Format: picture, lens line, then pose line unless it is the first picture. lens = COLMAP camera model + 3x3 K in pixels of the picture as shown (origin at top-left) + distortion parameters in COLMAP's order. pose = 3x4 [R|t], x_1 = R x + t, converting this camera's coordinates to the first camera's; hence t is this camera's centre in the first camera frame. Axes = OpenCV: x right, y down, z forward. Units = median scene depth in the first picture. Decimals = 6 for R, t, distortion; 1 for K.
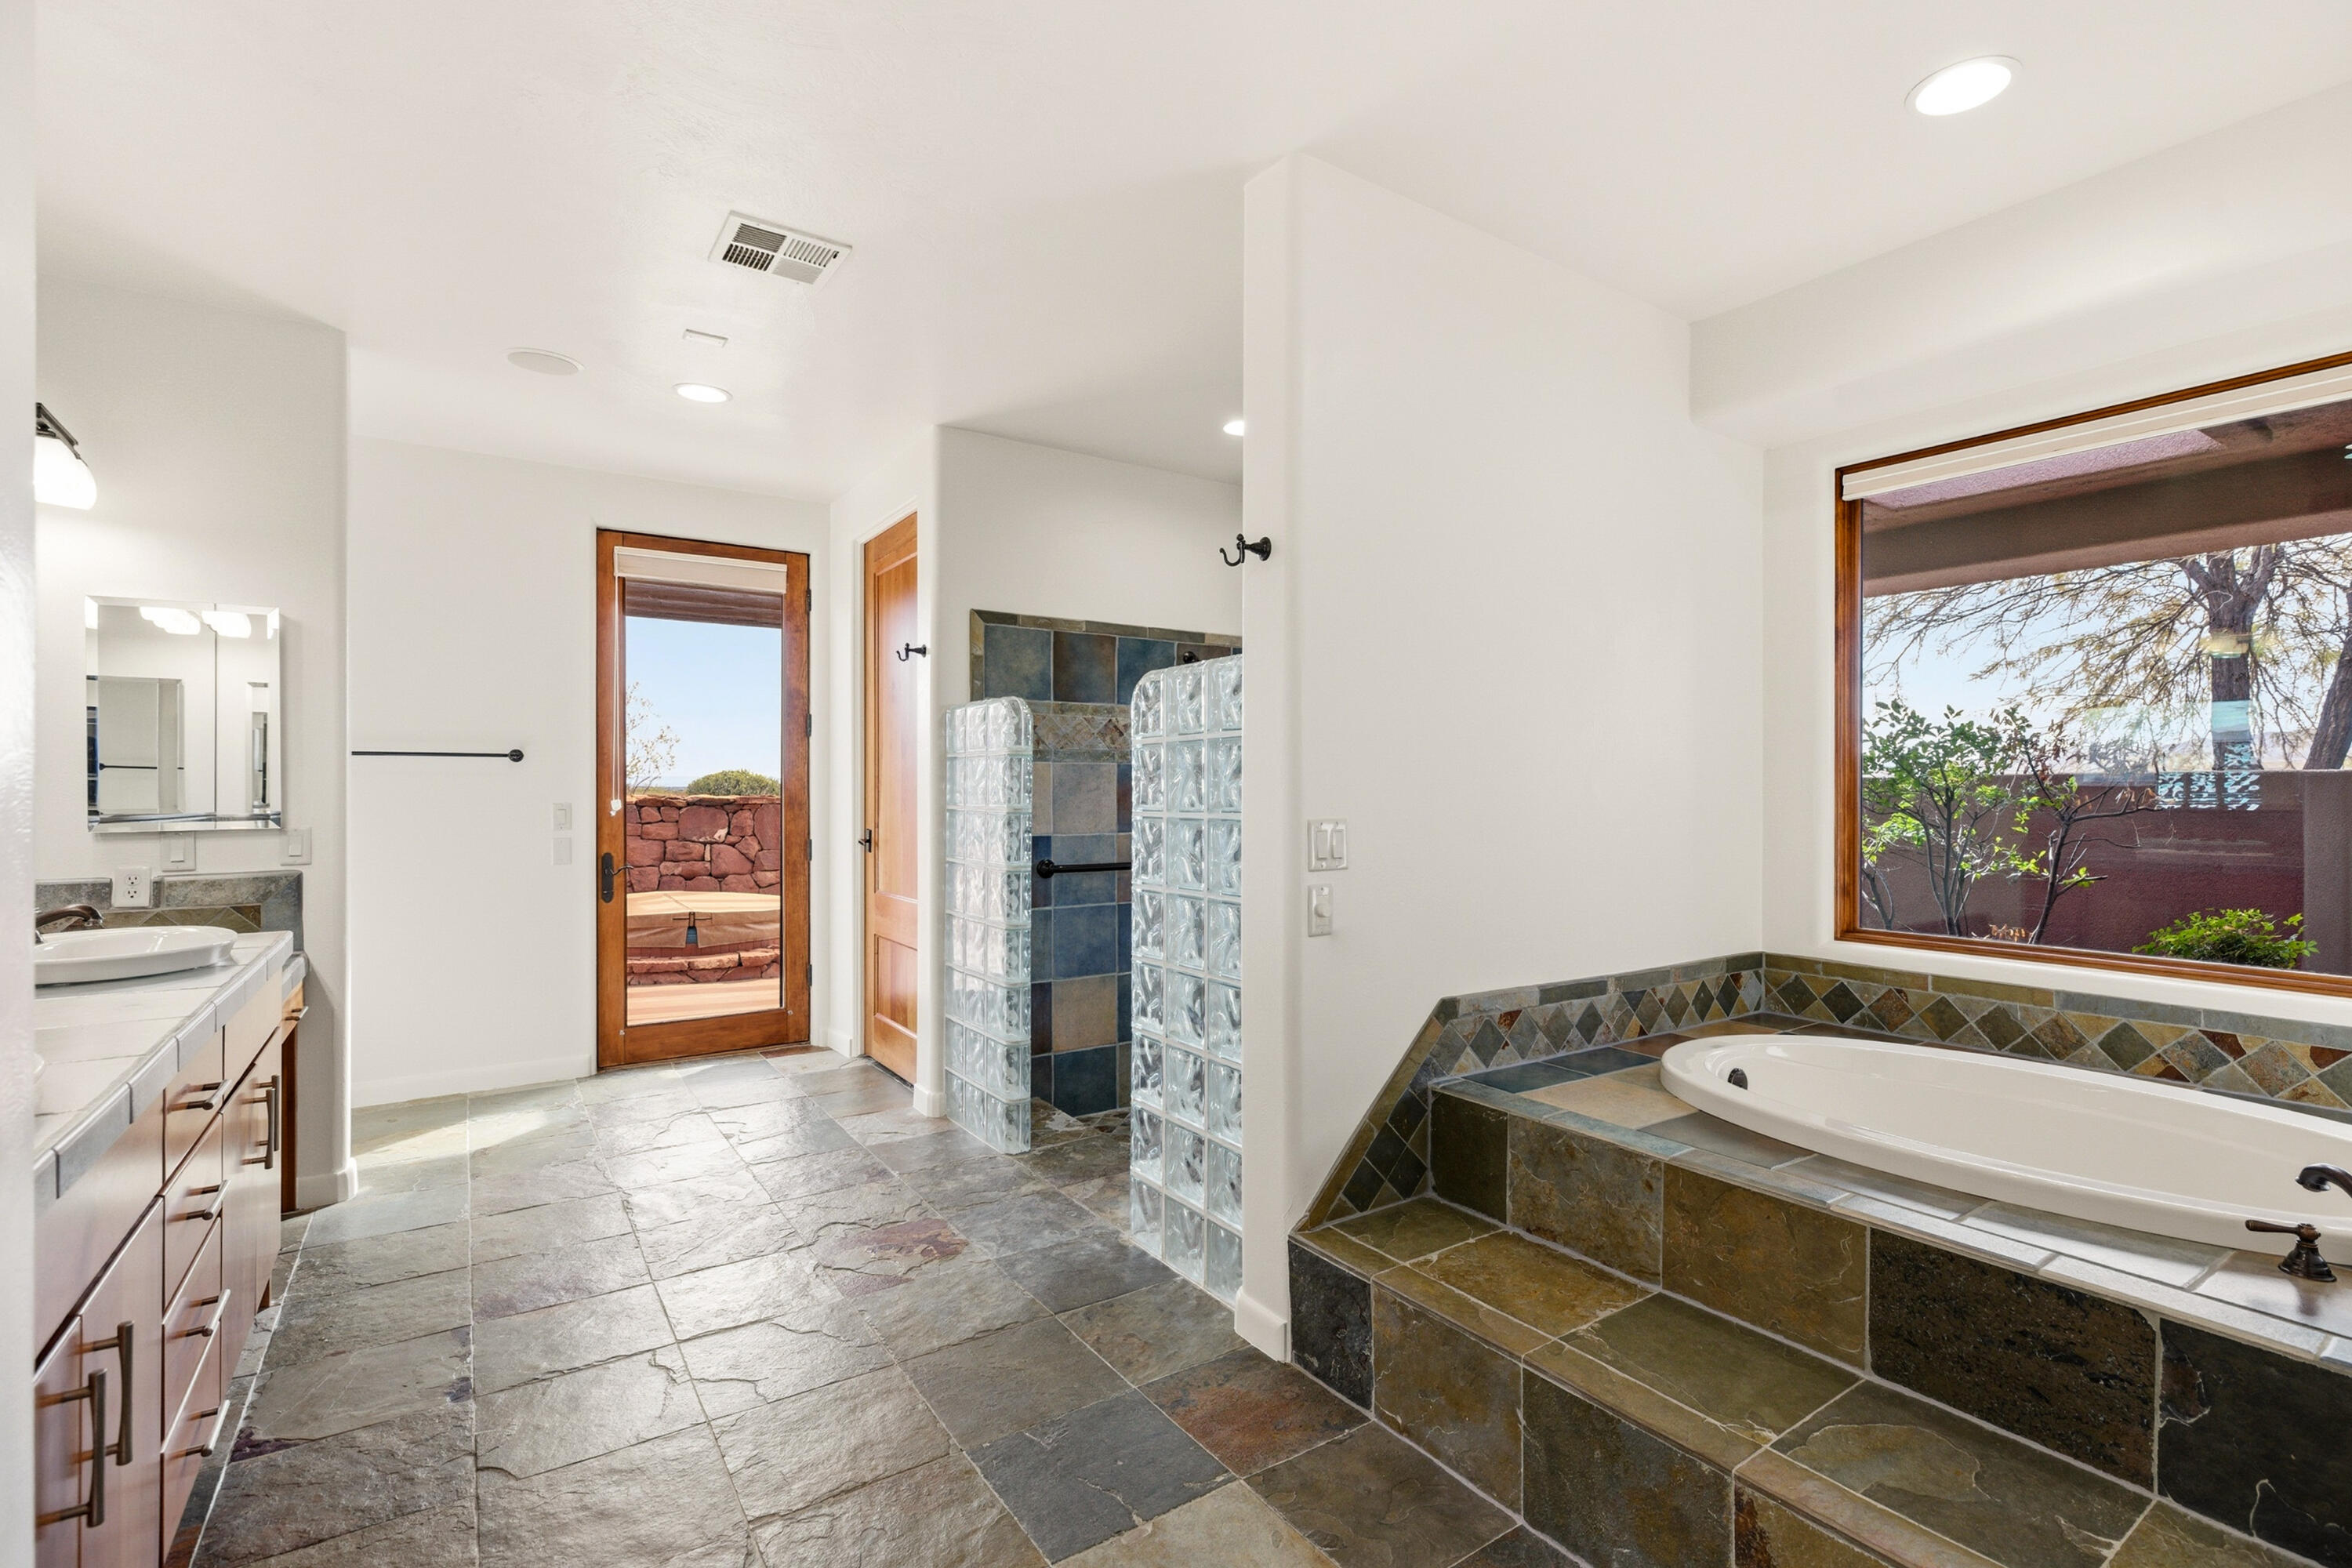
lens RADIAL K [[1079.9, 0, 1254.8], [0, 1079.9, 782.3], [0, 0, 1]] dist [-0.002338, -0.000573]
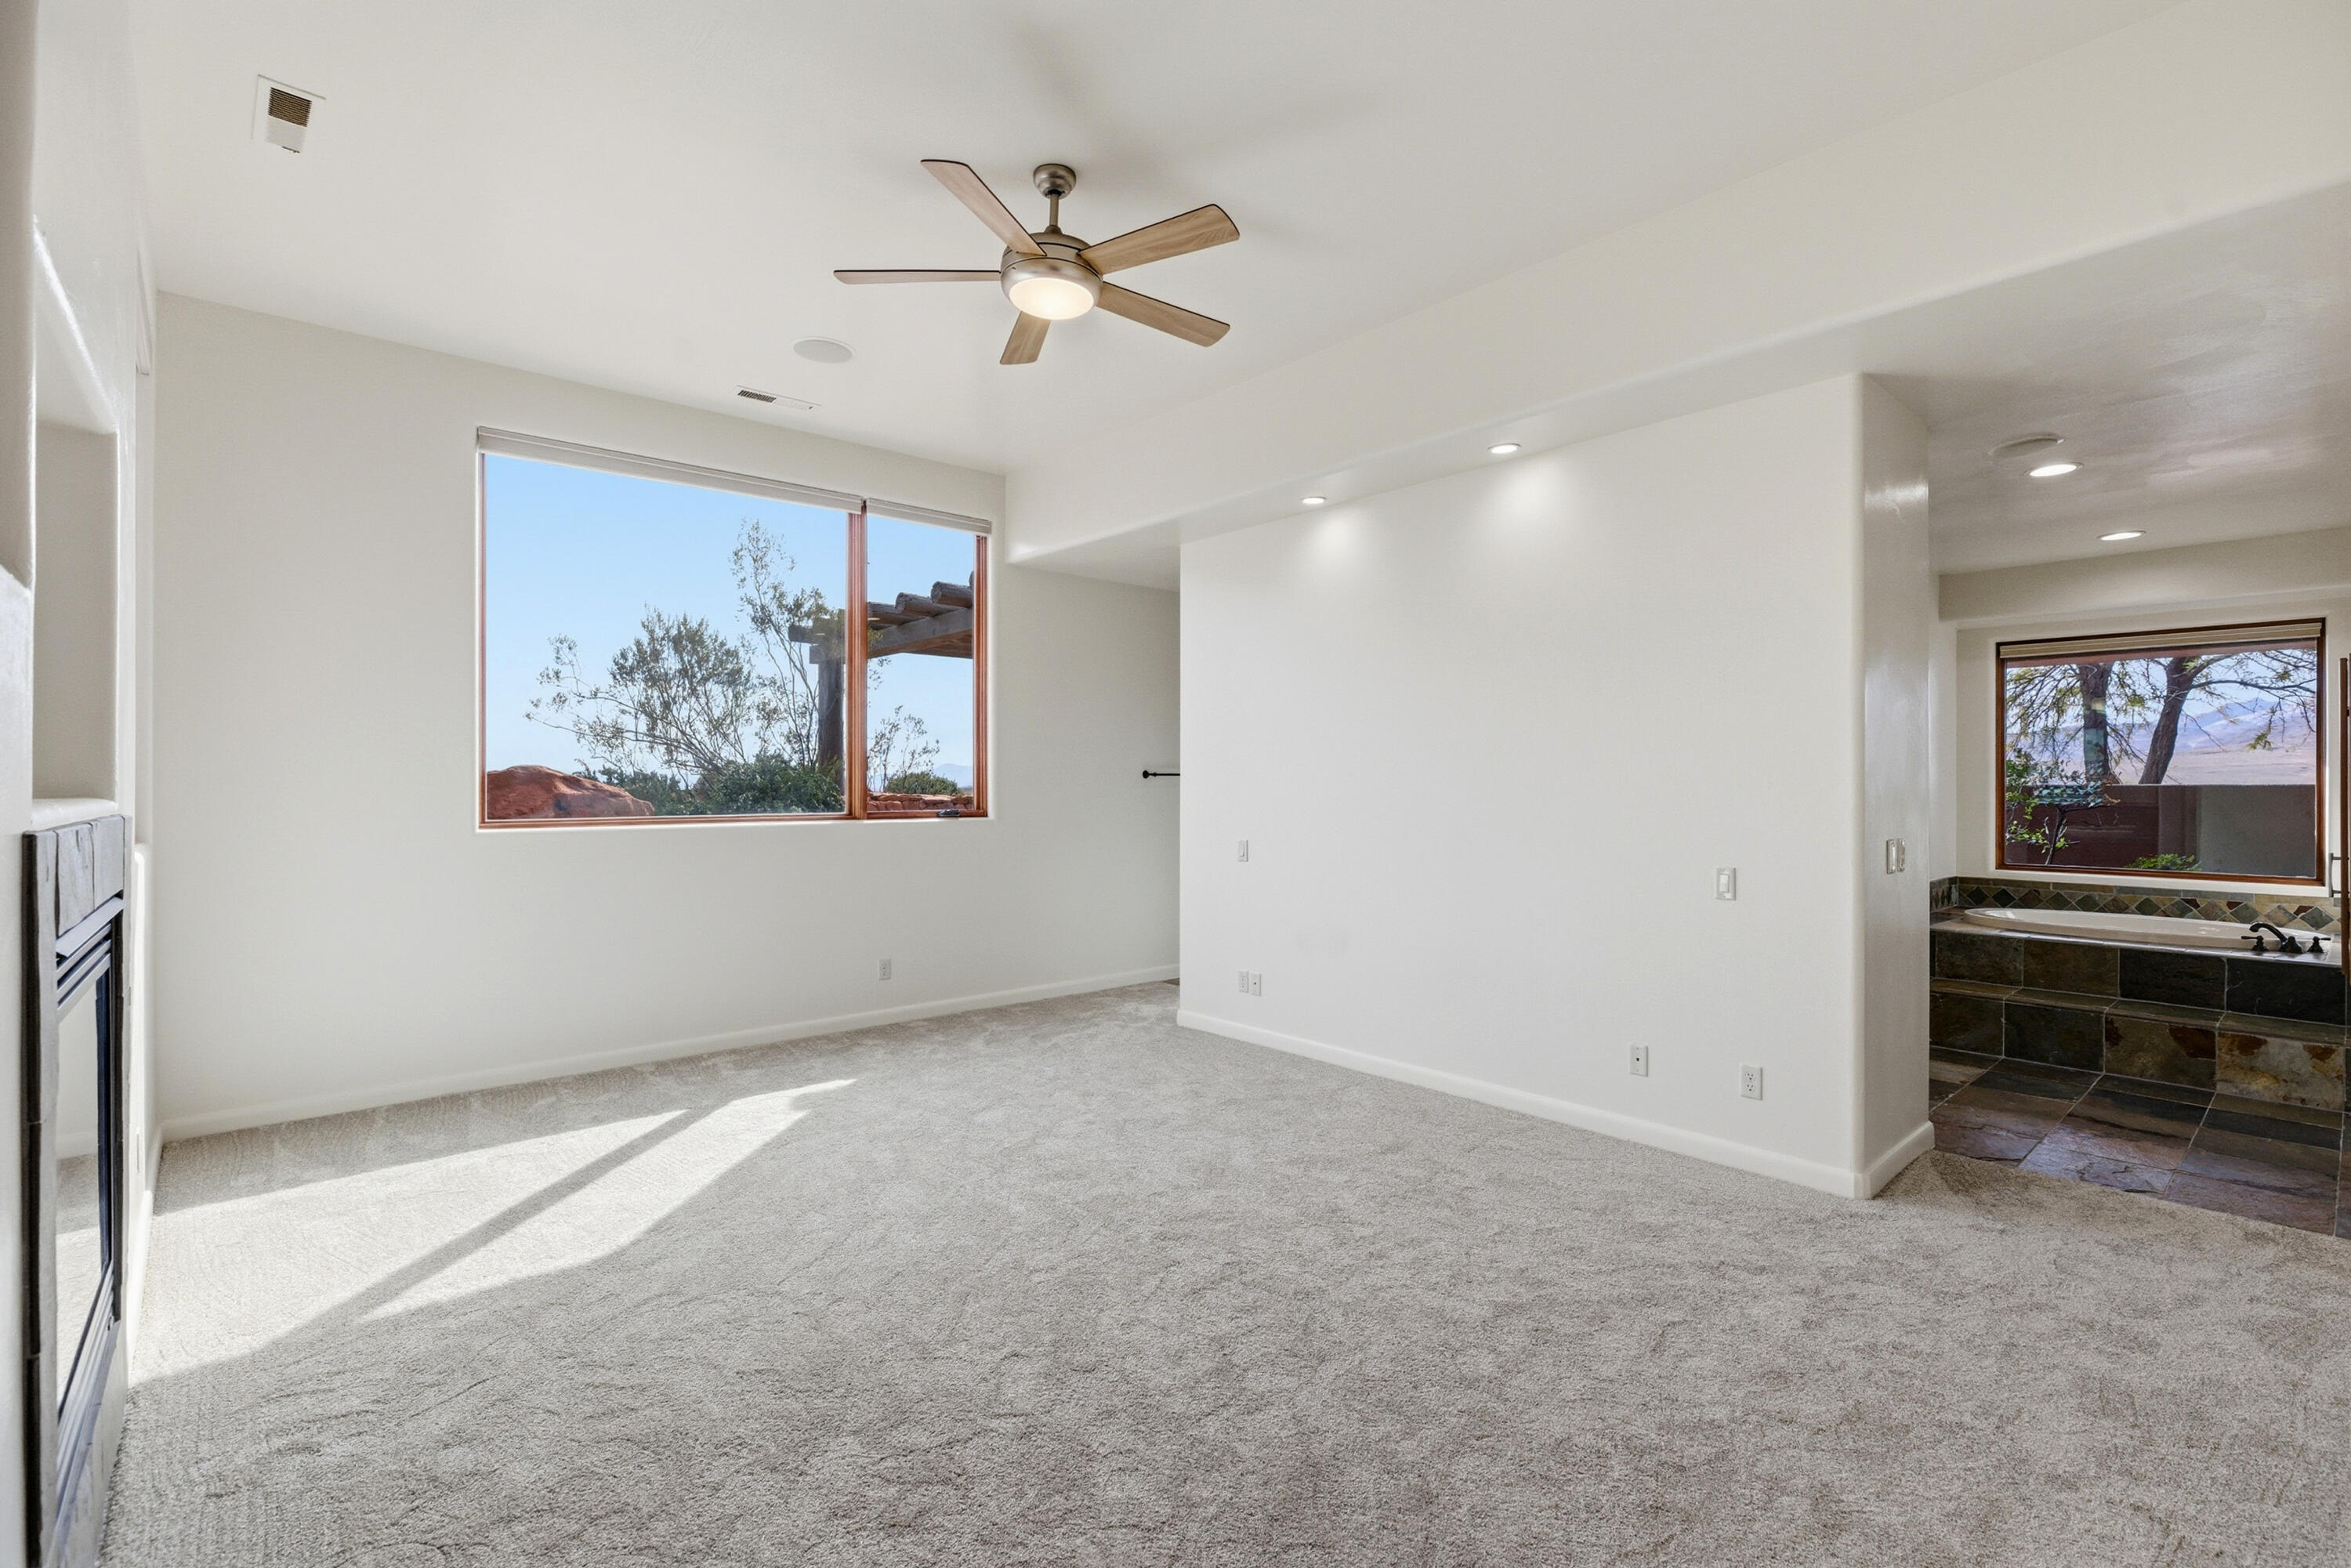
lens RADIAL K [[1057.7, 0, 1194.7], [0, 1057.7, 782.0], [0, 0, 1]] dist [-0.002945, -0.000745]
pose [[0.994408, 0.005648, 0.105458, -1.253631], [-0.005797, 0.999983, 0.001104, -0.016234], [-0.105450, -0.001709, 0.994423, -0.890790]]
